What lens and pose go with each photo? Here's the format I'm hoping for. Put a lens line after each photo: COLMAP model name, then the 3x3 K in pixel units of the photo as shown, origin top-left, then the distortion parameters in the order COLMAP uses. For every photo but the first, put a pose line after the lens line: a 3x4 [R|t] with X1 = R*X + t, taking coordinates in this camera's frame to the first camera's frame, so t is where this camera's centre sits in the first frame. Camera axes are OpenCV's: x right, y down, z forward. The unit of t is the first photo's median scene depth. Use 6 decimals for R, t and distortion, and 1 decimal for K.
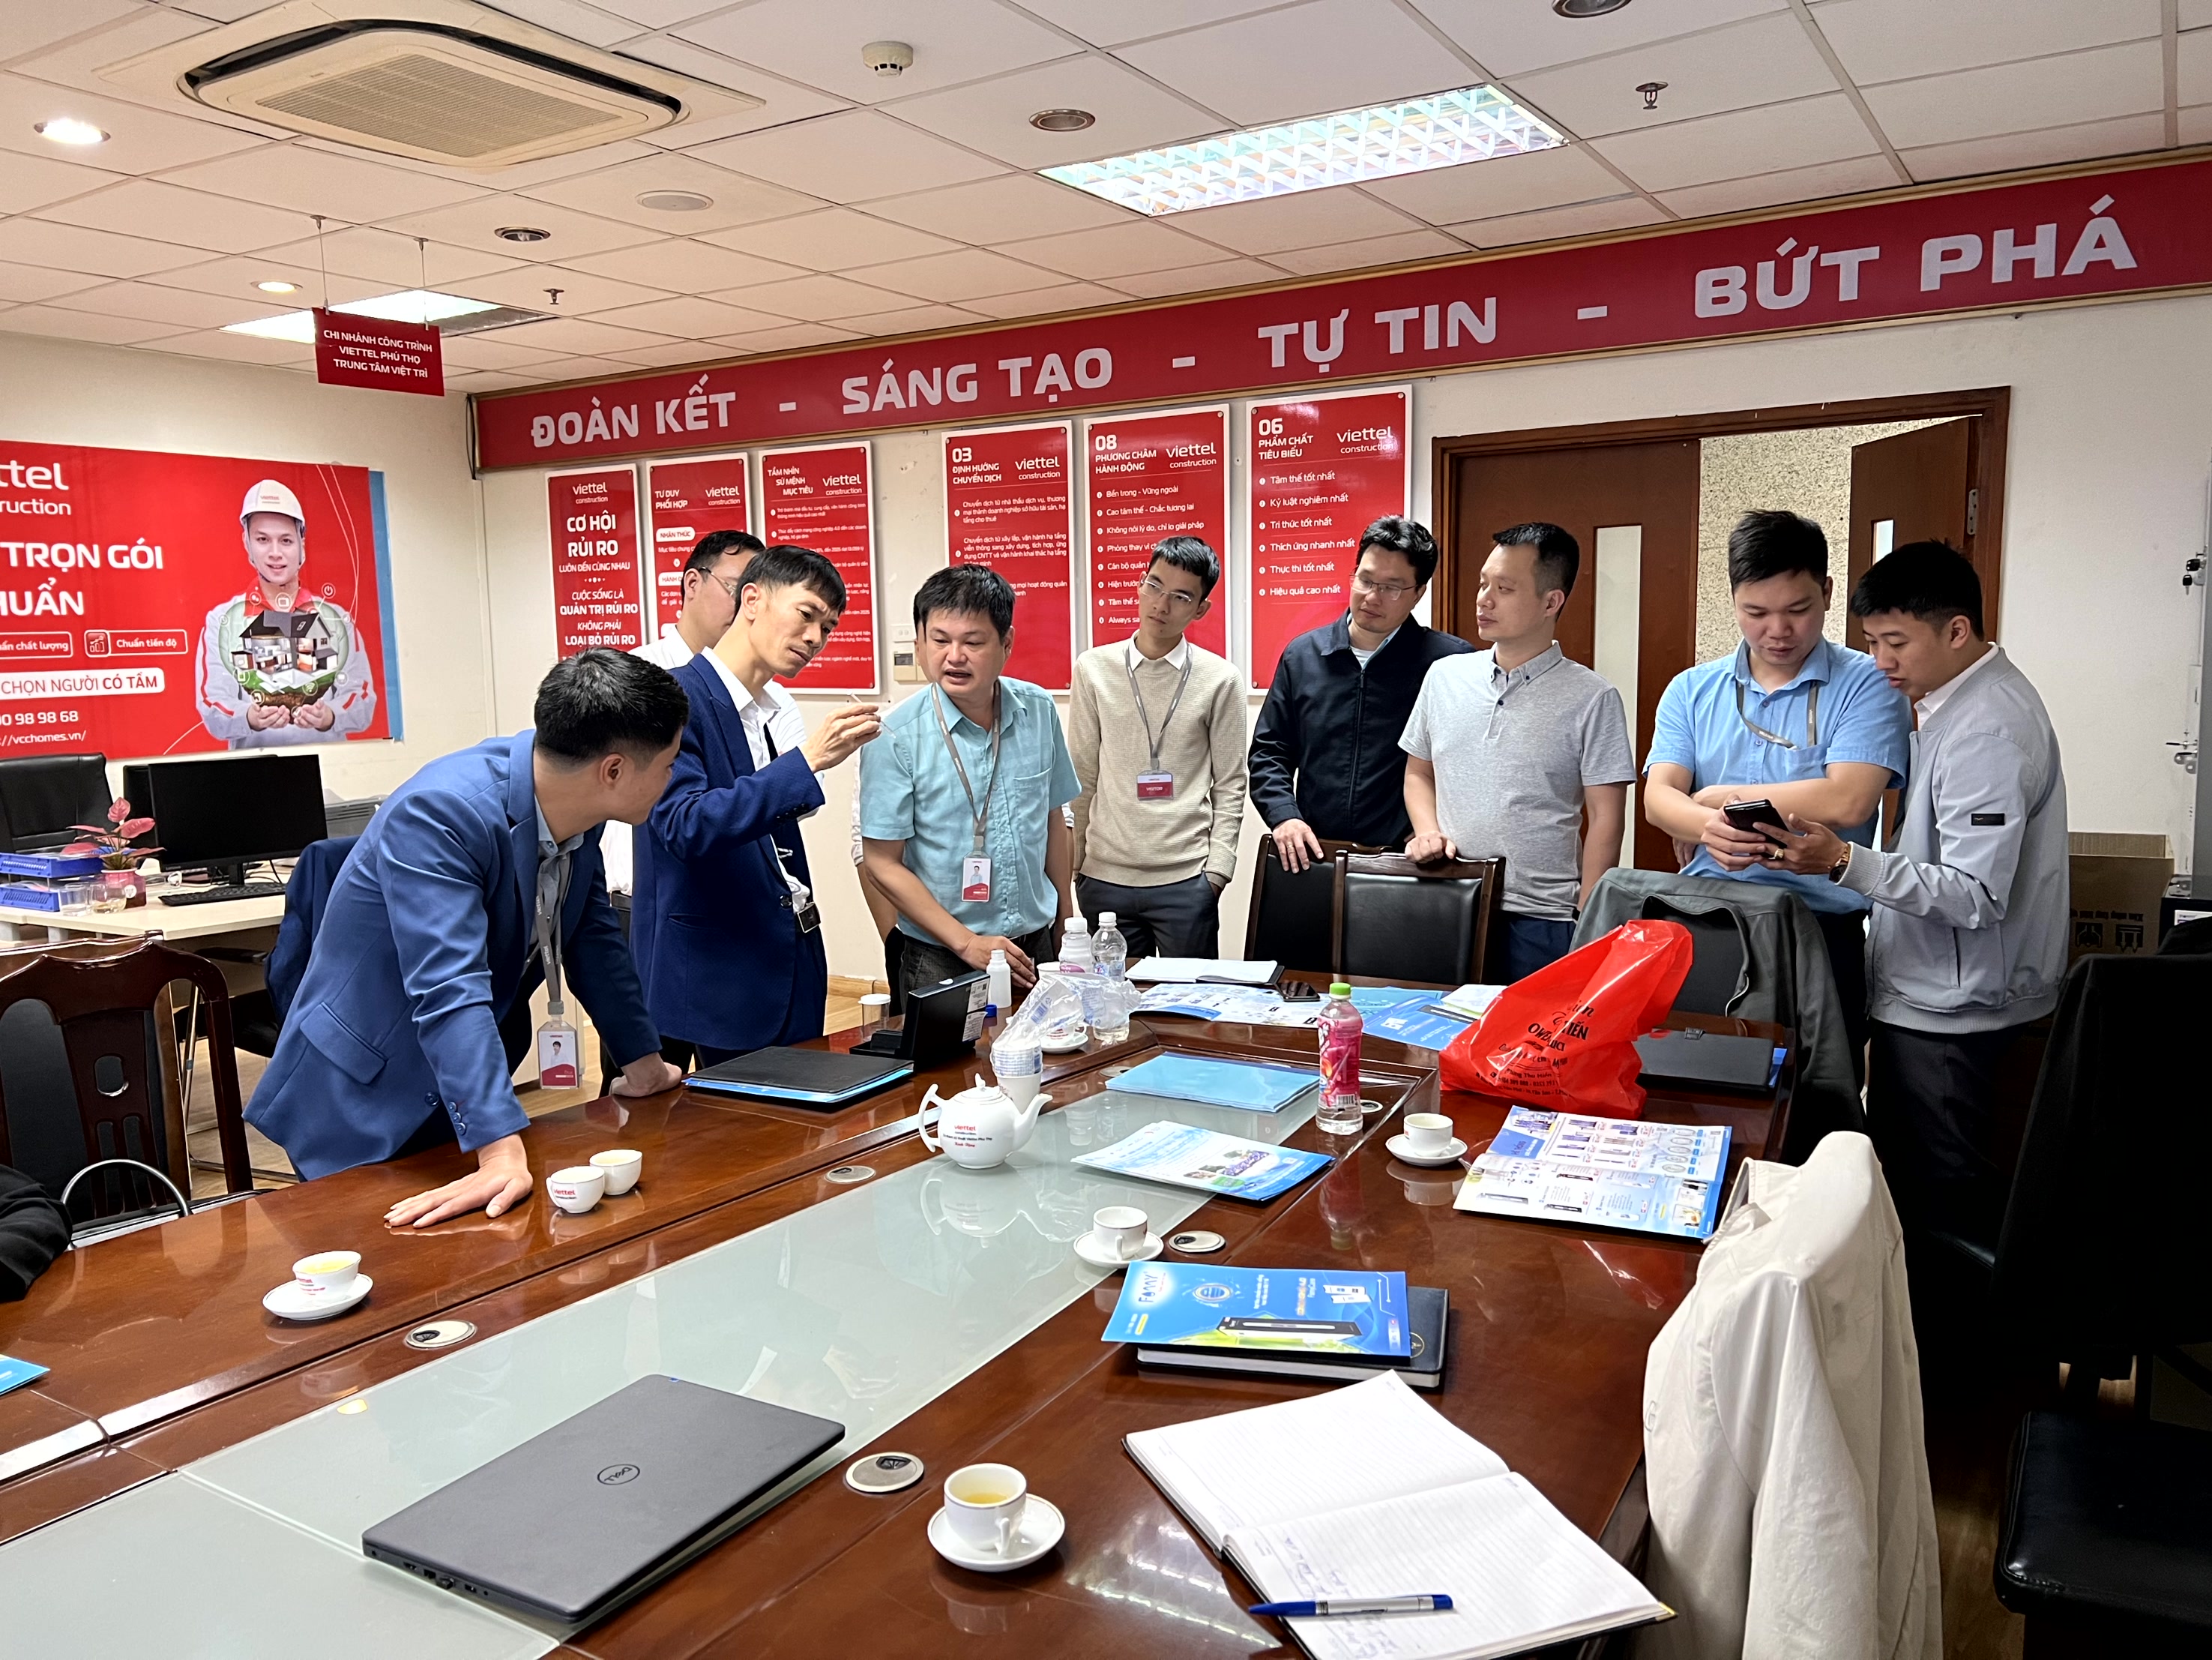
lens RADIAL K [[1677.8, 0, 1093.4], [0, 1677.8, 850.2], [0, 0, 1]] dist [0.056652, -0.061668]
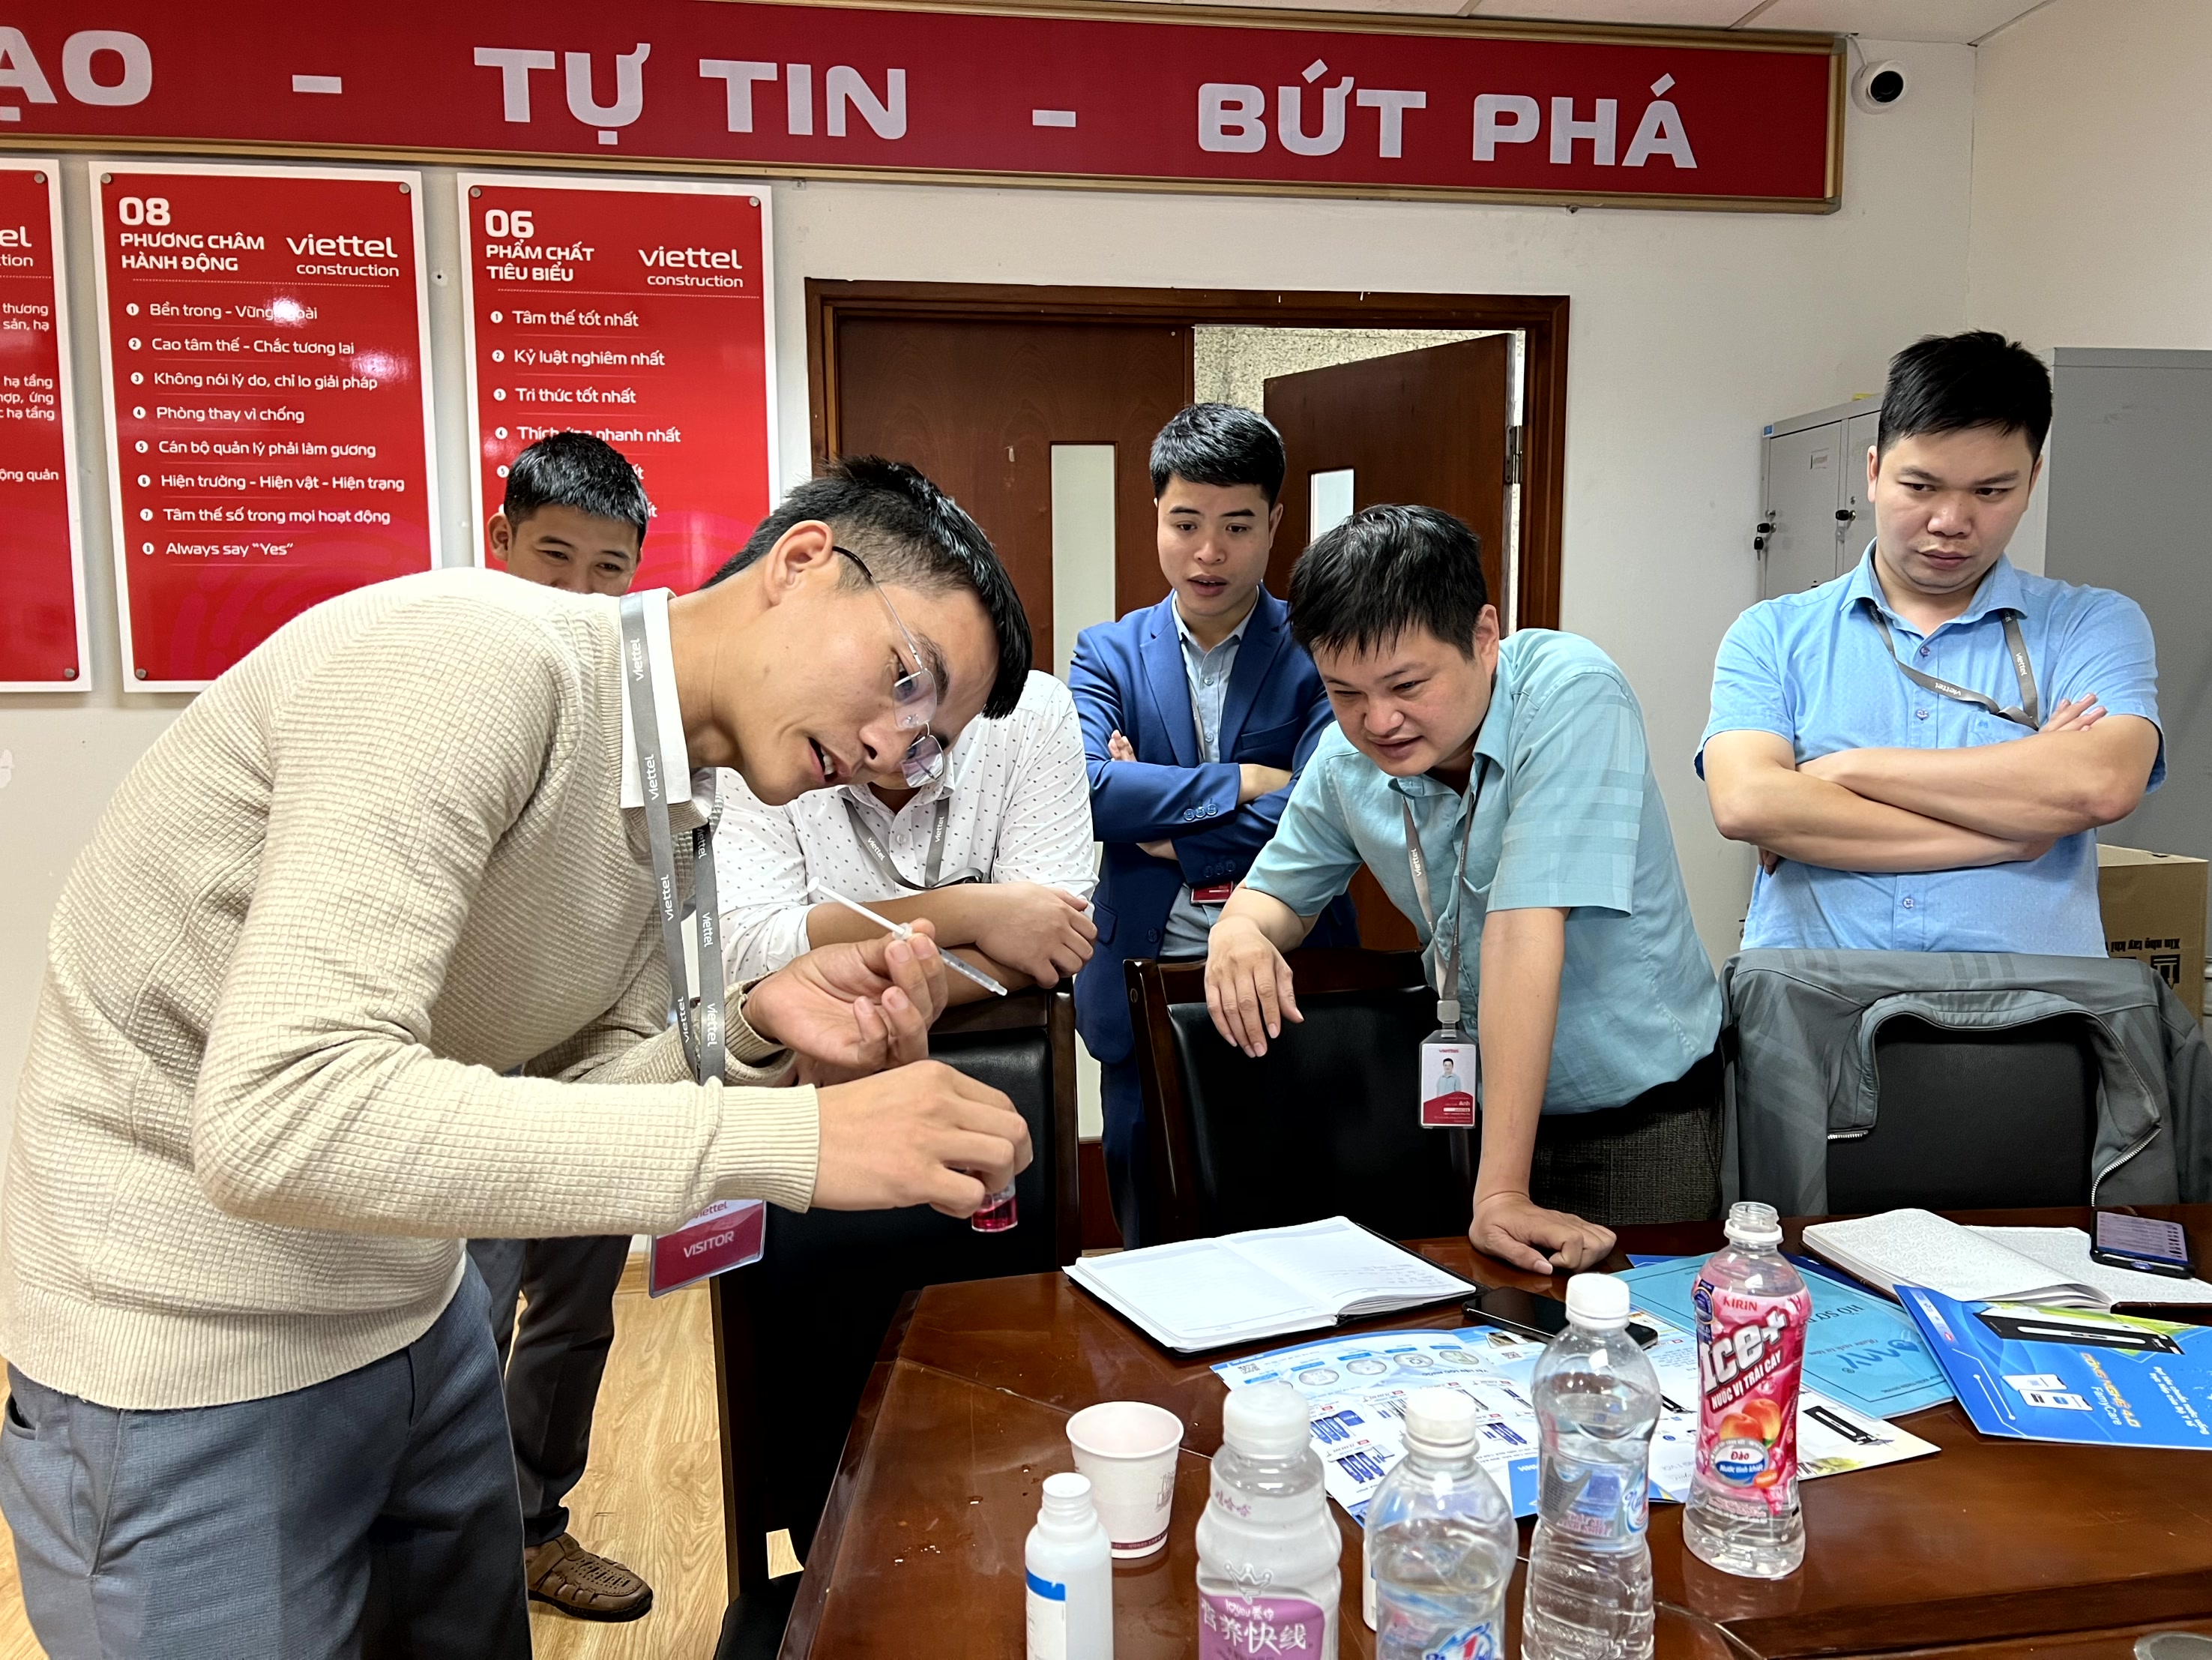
lens RADIAL K [[1677.8, 0, 1115.7], [0, 1677.8, 827.9], [0, 0, 1]] dist [0.056652, -0.061668]
pose [[0.756436, -0.044557, 0.652548, -0.154655], [0.075689, 0.996938, -0.019666, -0.022599], [-0.649673, 0.064266, 0.757492, 0.543778]]
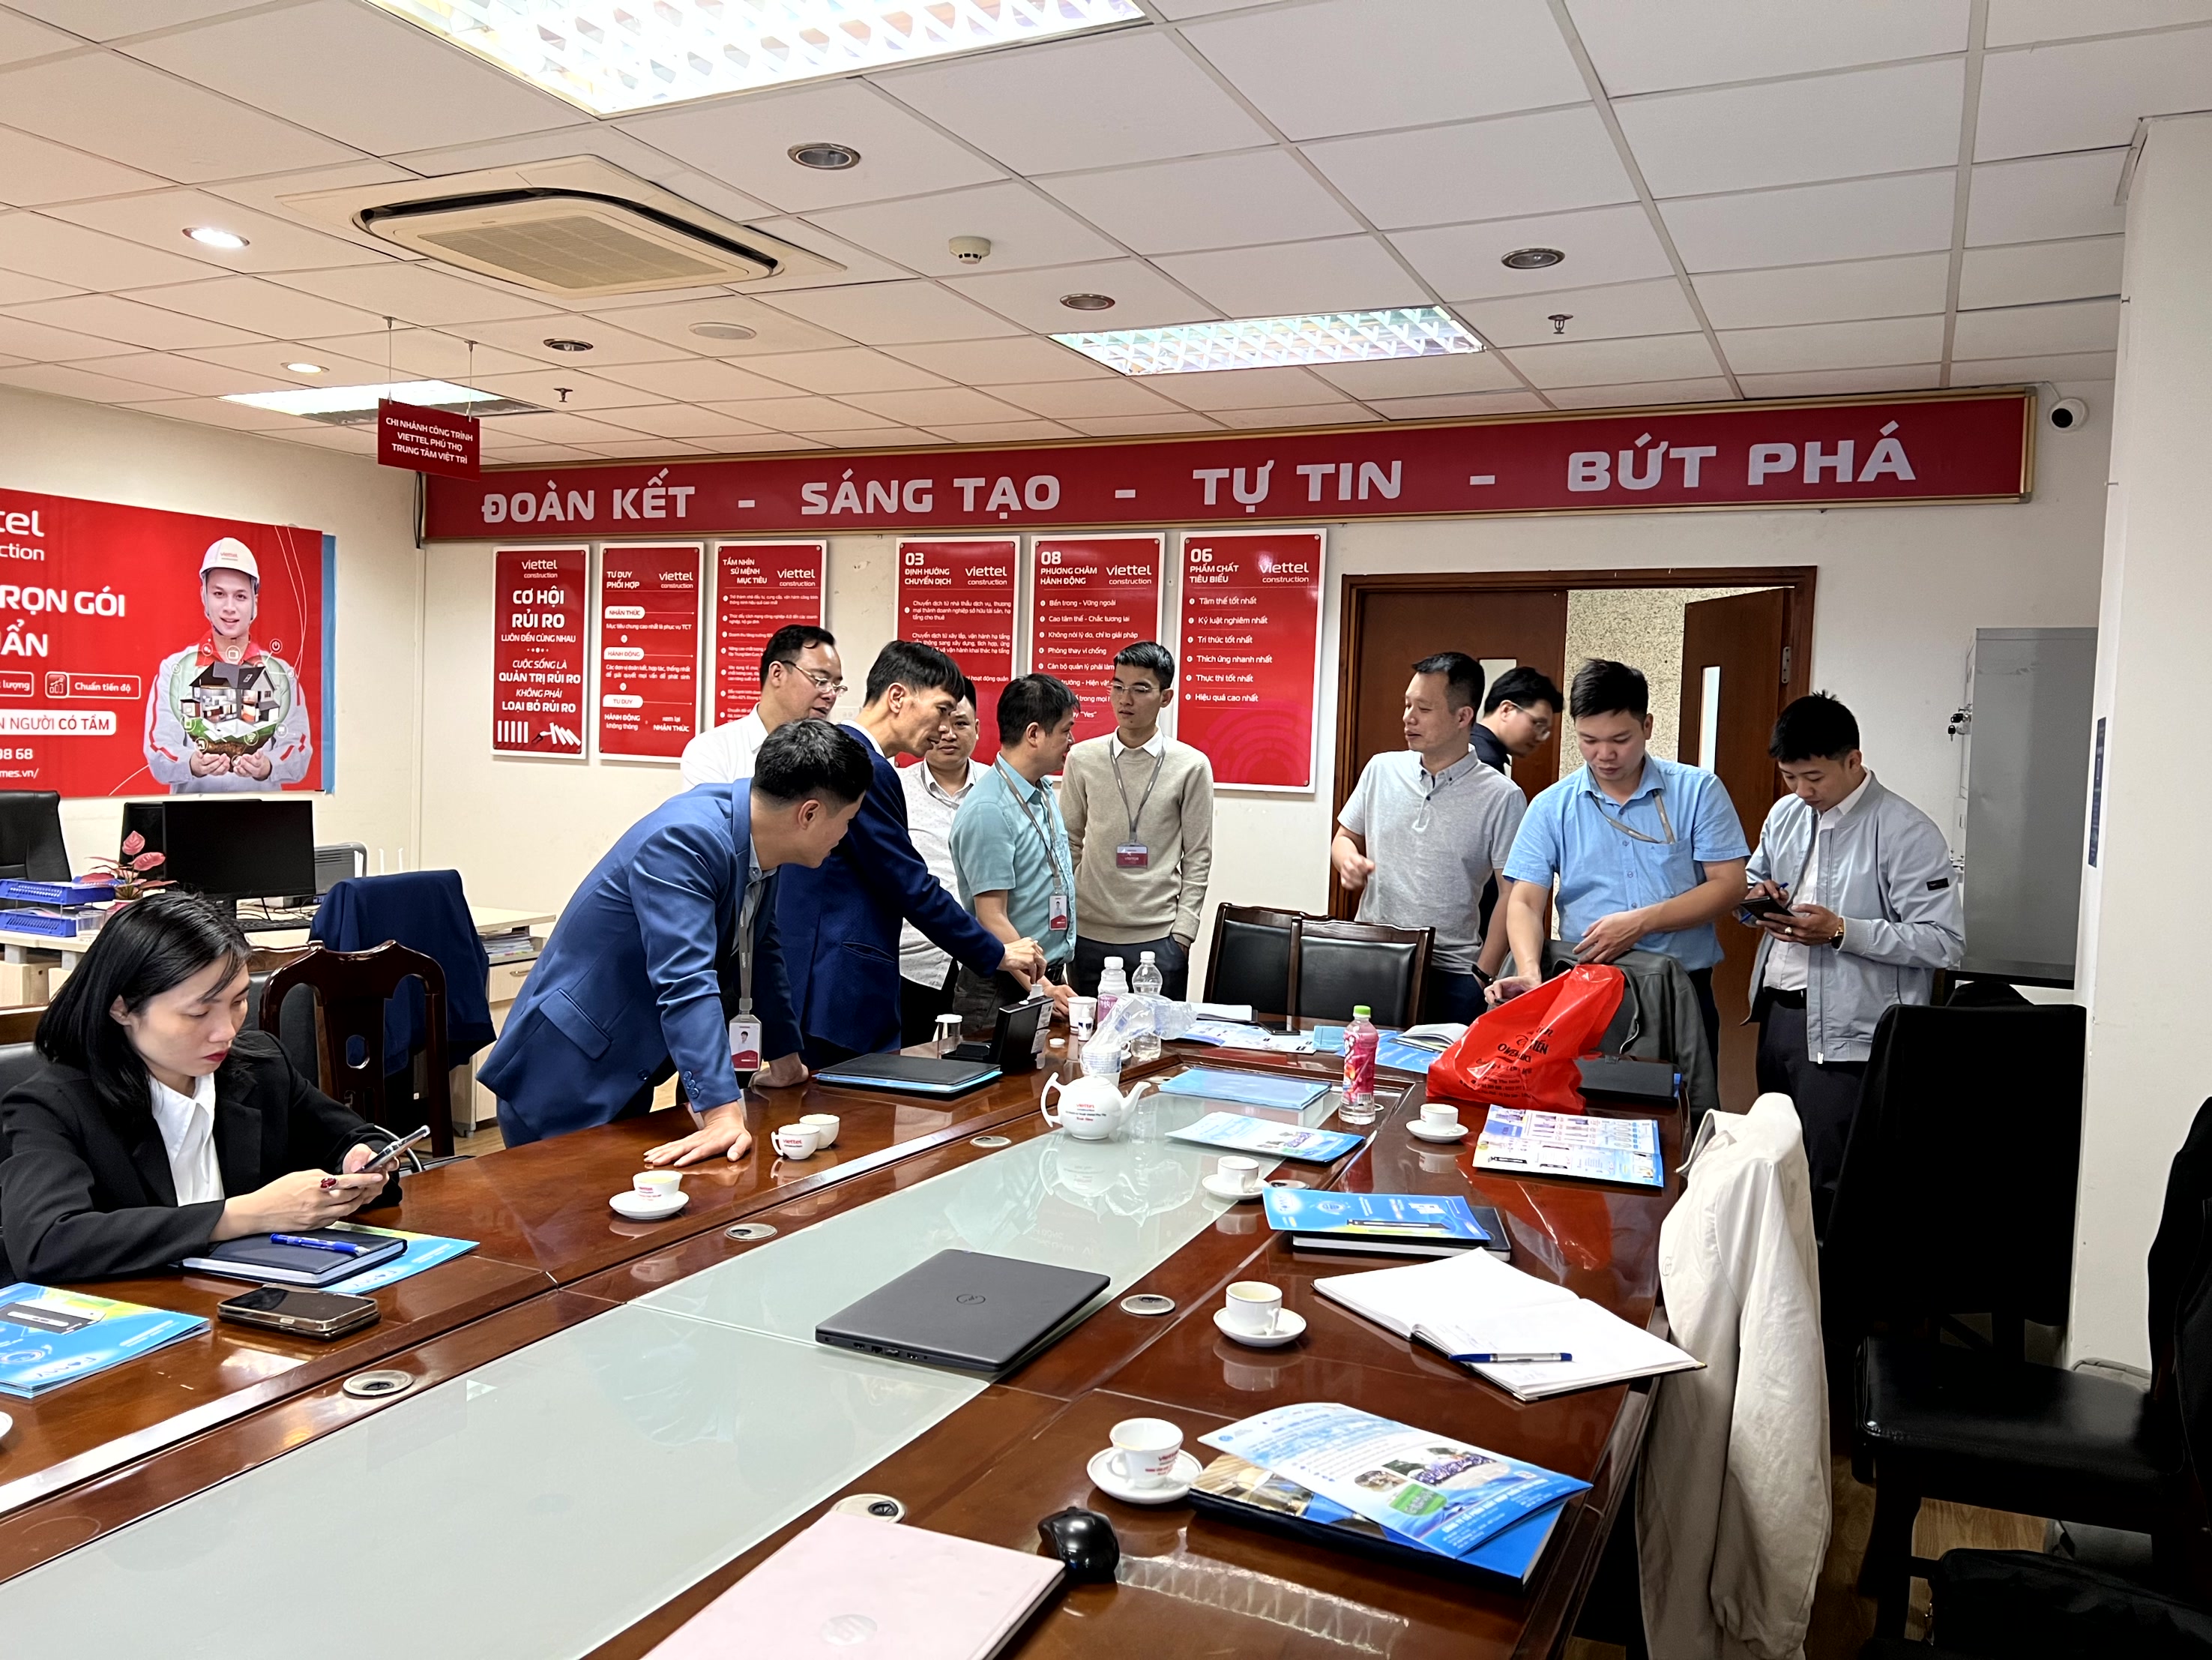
lens RADIAL K [[1677.8, 0, 1104.5], [0, 1677.8, 839.1], [0, 0, 1]] dist [0.056652, -0.061668]
pose [[0.991402, 0.044109, 0.123194, -0.114316], [-0.036242, 0.997202, -0.065387, 0.023110], [-0.125733, 0.060360, 0.990226, -0.138399]]
